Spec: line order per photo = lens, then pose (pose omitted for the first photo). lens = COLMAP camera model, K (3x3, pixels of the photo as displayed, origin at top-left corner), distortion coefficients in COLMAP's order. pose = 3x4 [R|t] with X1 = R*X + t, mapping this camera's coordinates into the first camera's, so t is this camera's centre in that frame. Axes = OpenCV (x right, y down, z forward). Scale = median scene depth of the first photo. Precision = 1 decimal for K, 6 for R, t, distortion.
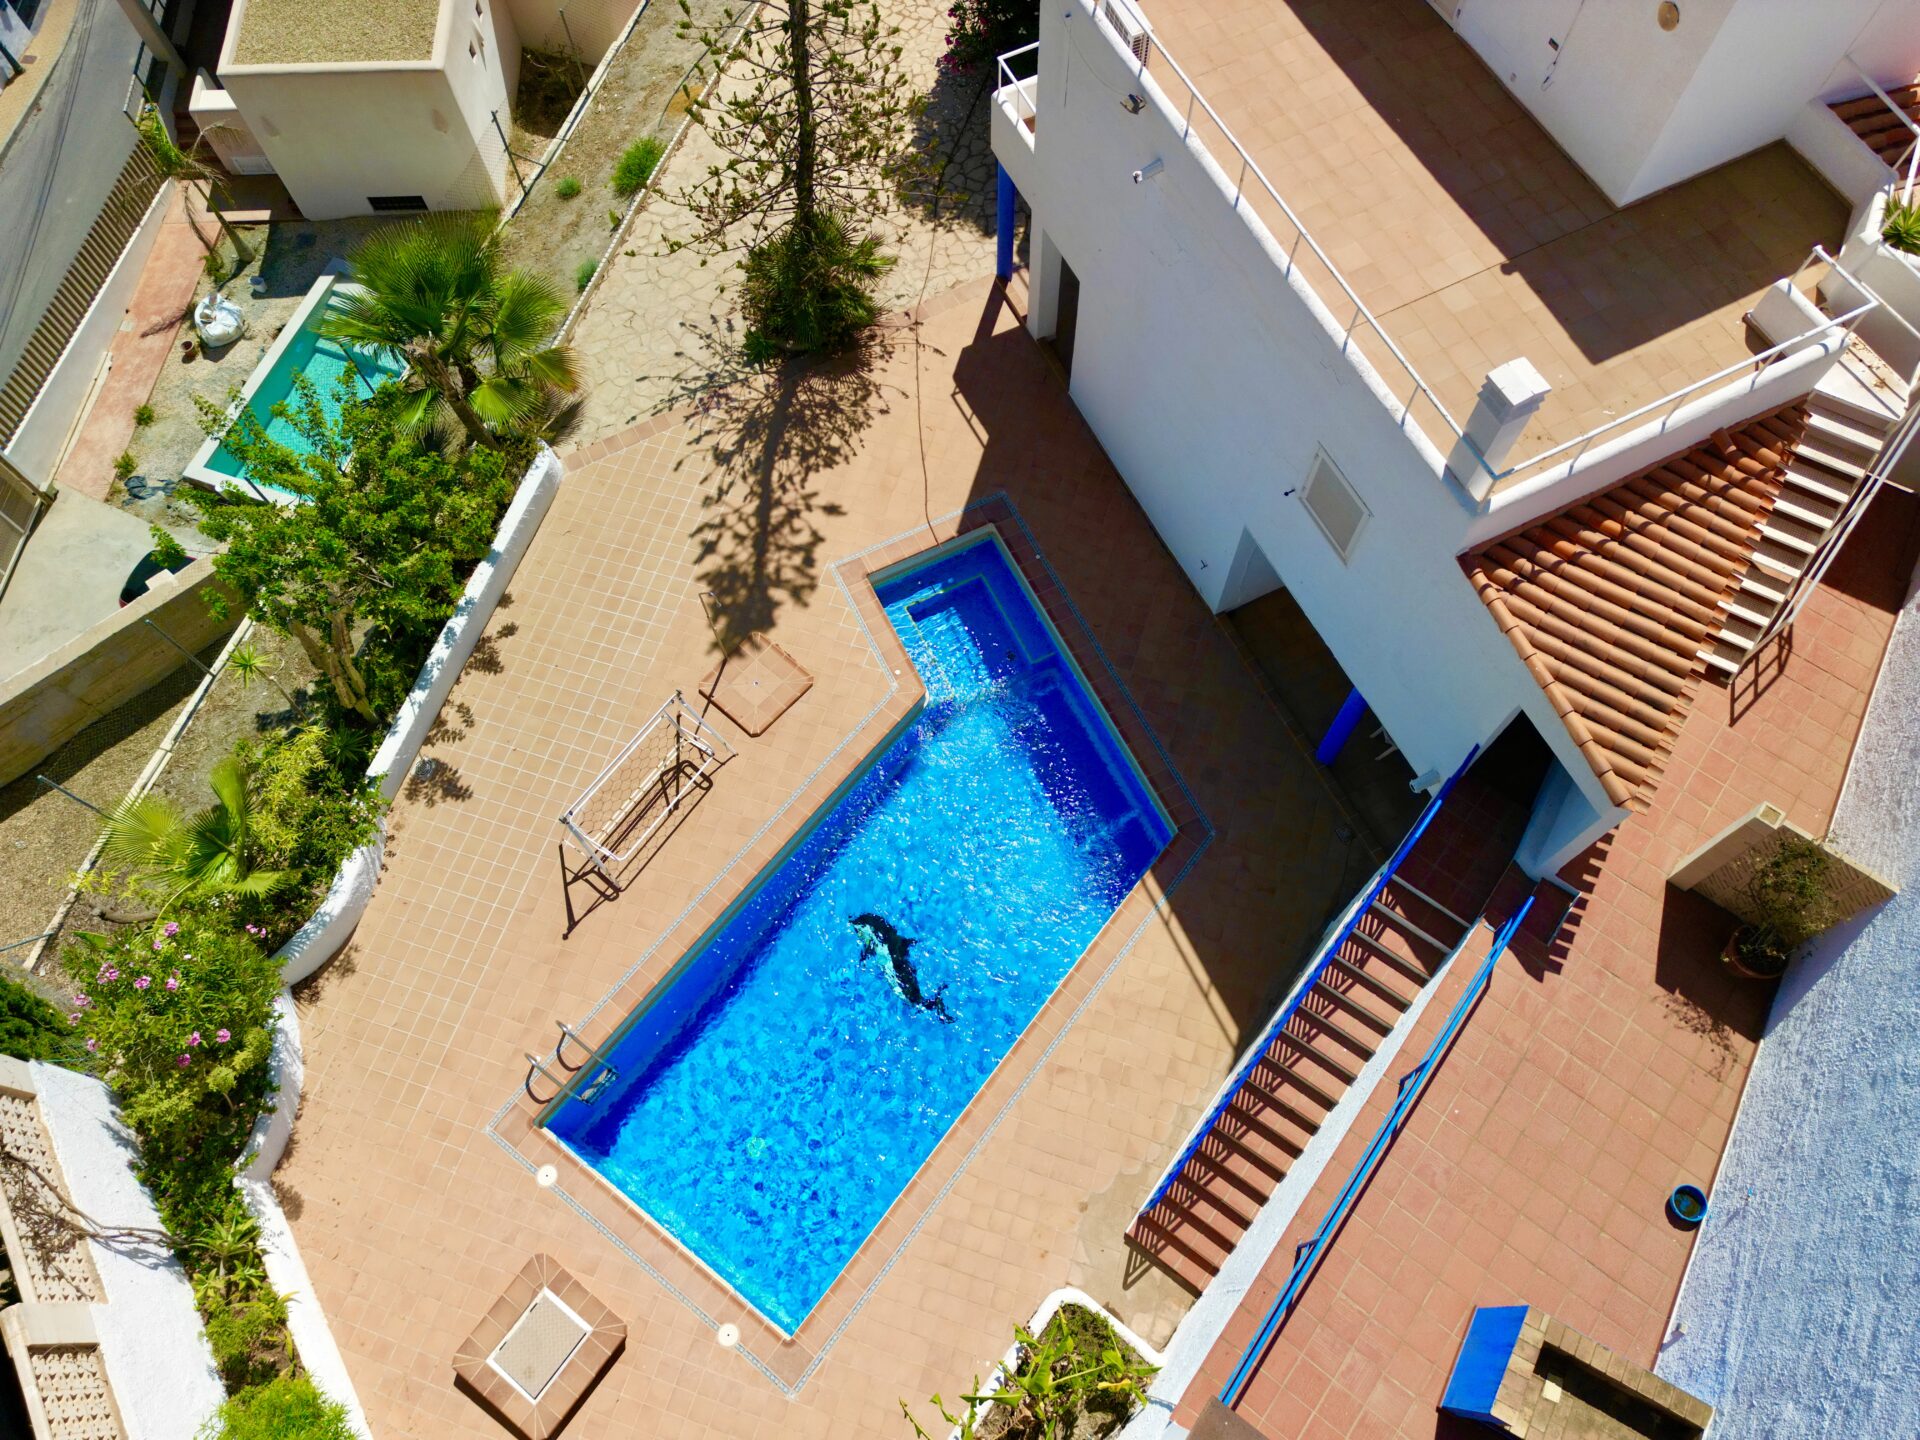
lens RADIAL K [[1348.3, 0, 959.6], [0, 1348.3, 721.2], [0, 0, 1]] dist [0.071287, -0.064199]
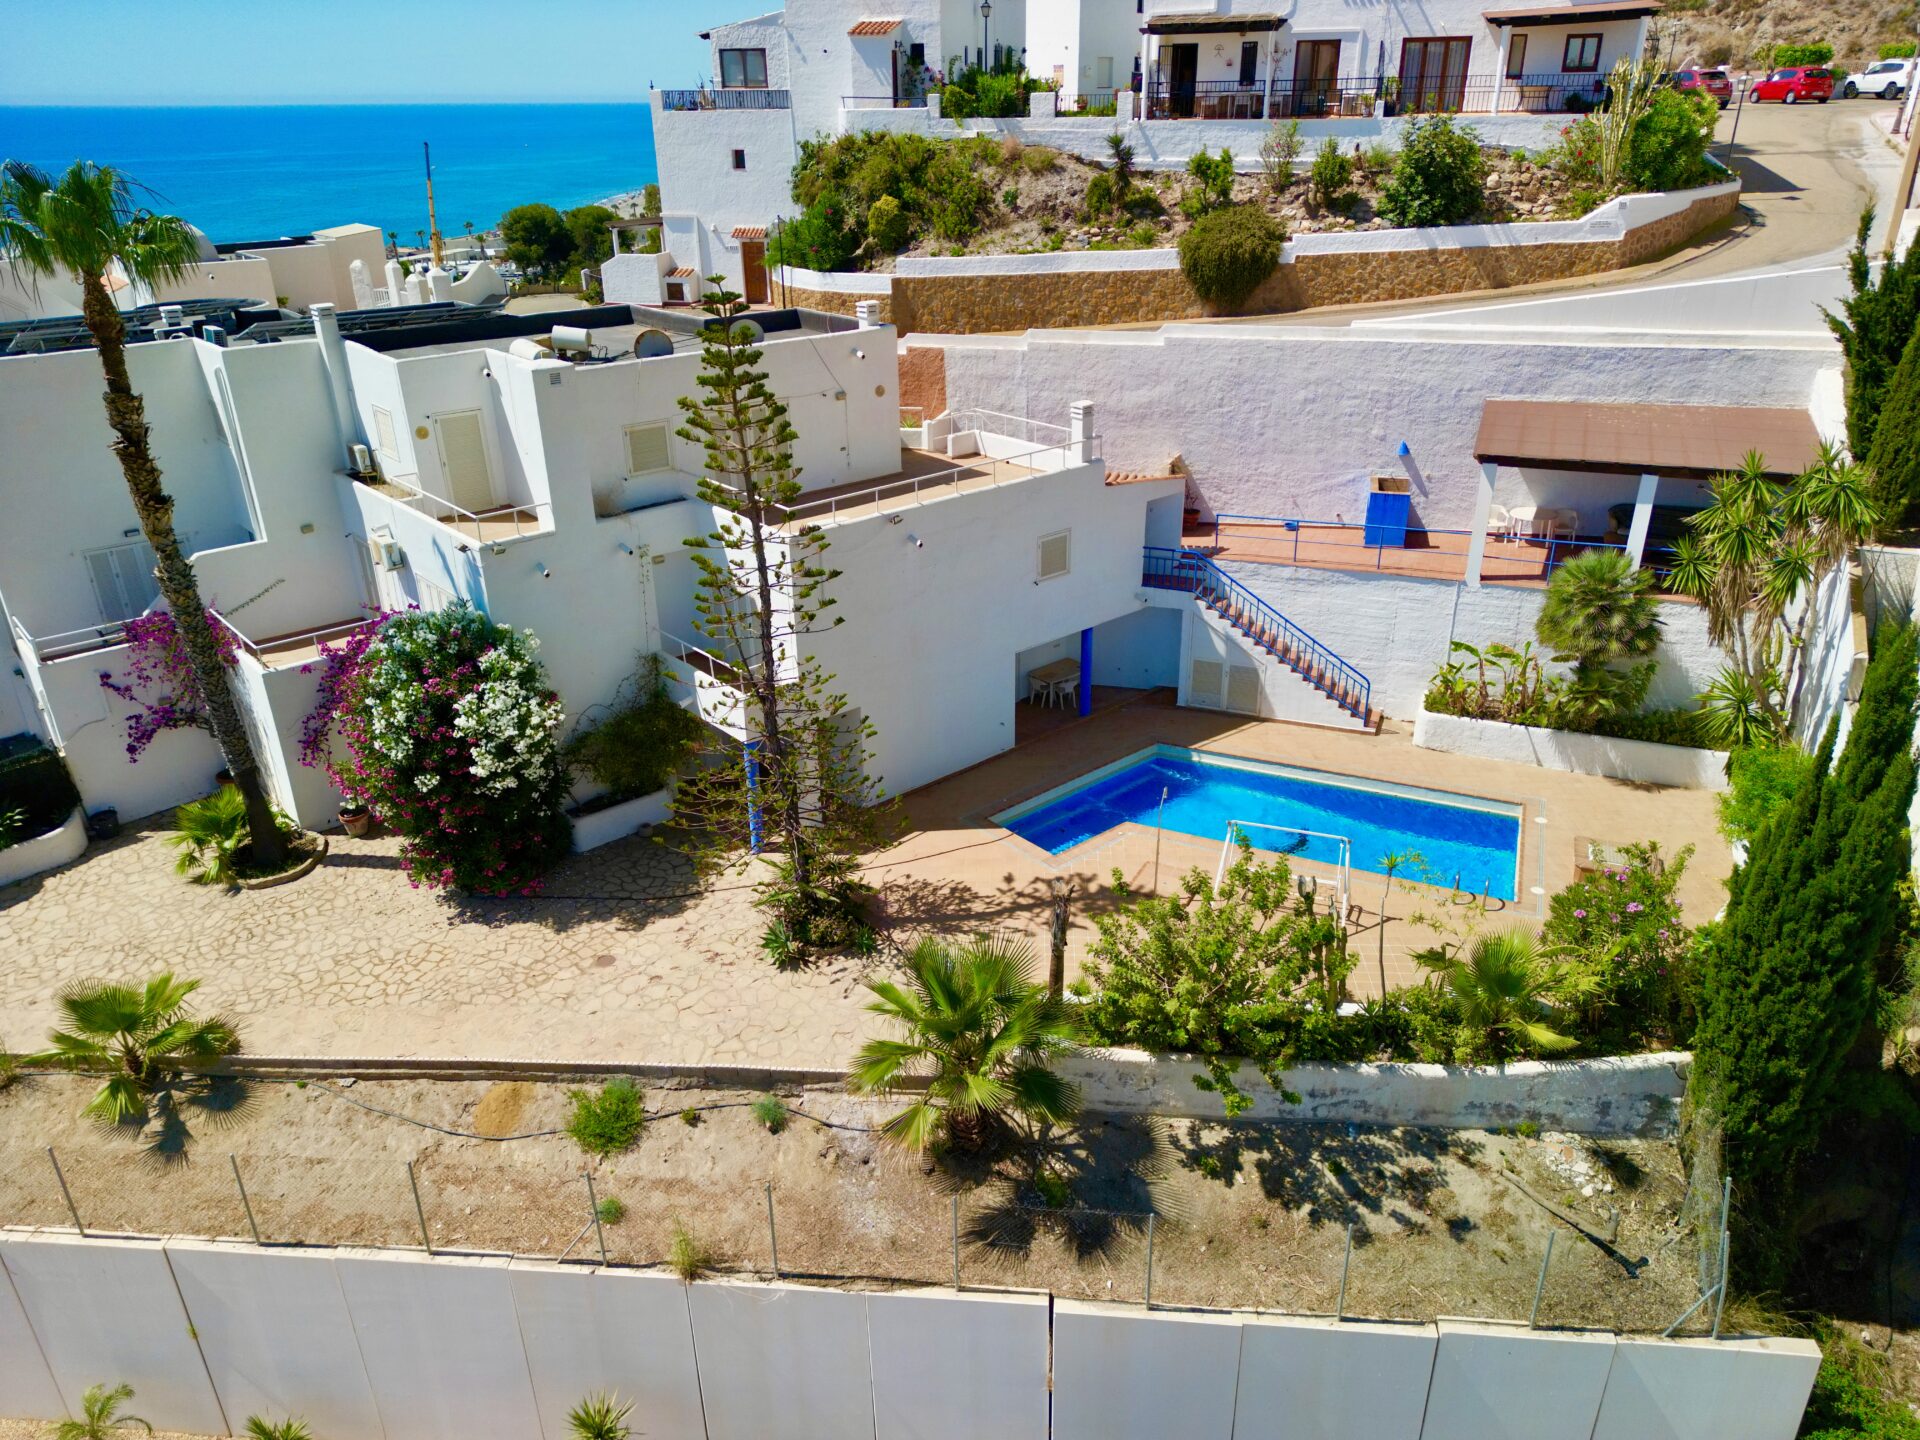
lens RADIAL K [[1344.6, 0, 959.6], [0, 1344.6, 720.4], [0, 0, 1]] dist [0.078079, -0.073791]
pose [[-0.252079, -0.386439, 0.887199, -1.202227], [0.890960, 0.265139, 0.368635, -0.733091], [-0.377686, 0.883383, 0.277466, 0.538584]]
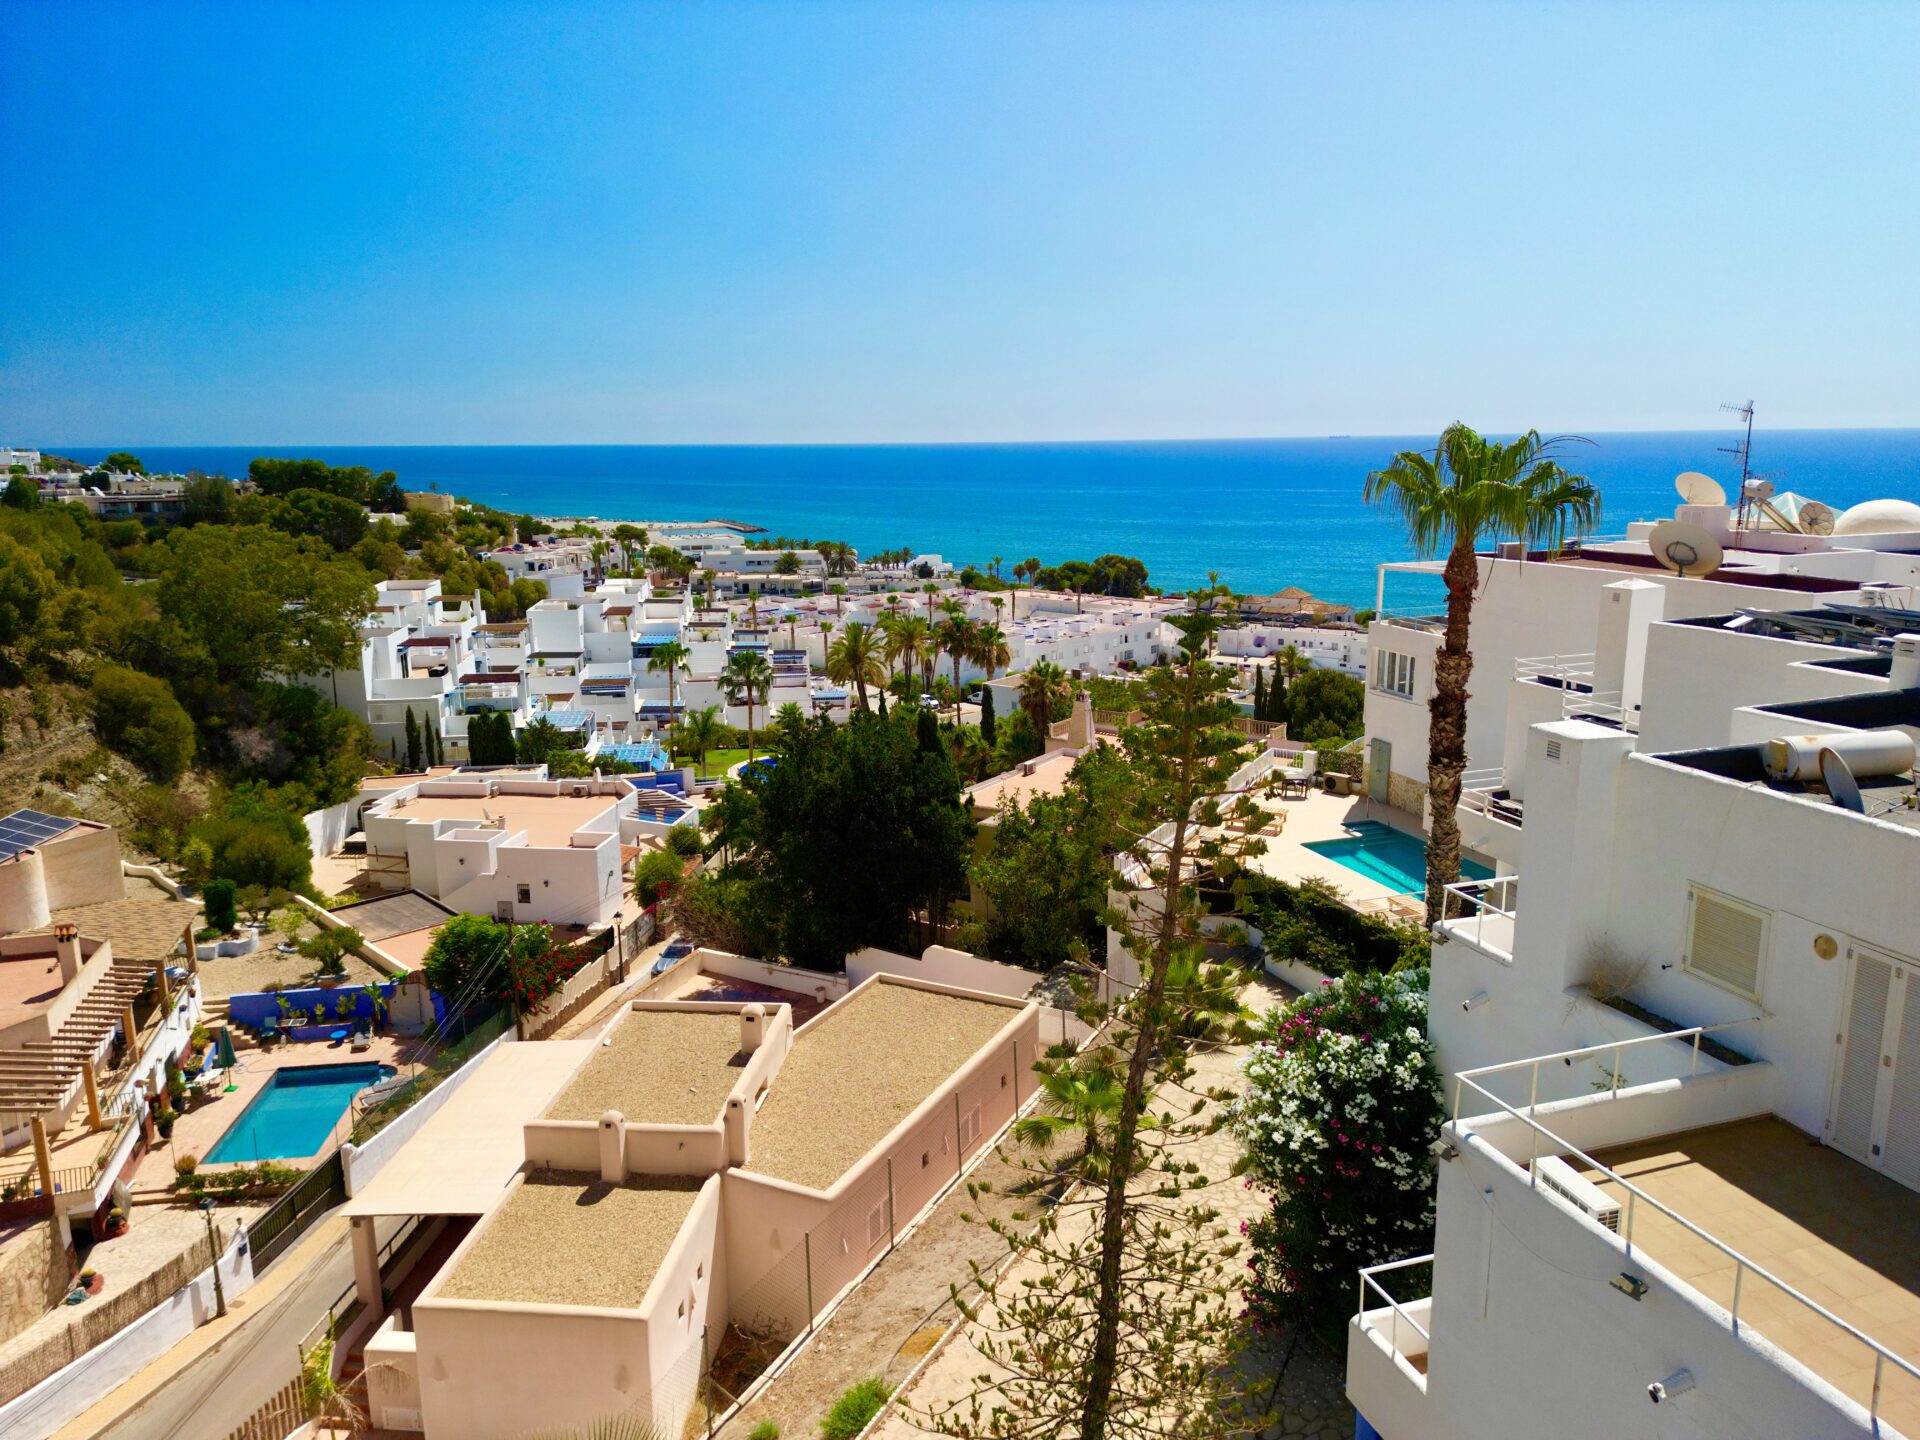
lens RADIAL K [[1345.4, 0, 960.0], [0, 1345.4, 722.6], [0, 0, 1]] dist [0.083425, -0.090367]
pose [[0.990657, 0.033342, -0.132240, -0.101167], [-0.126631, 0.584897, -0.801162, -0.007312], [0.050634, 0.810422, 0.583655, 0.251630]]
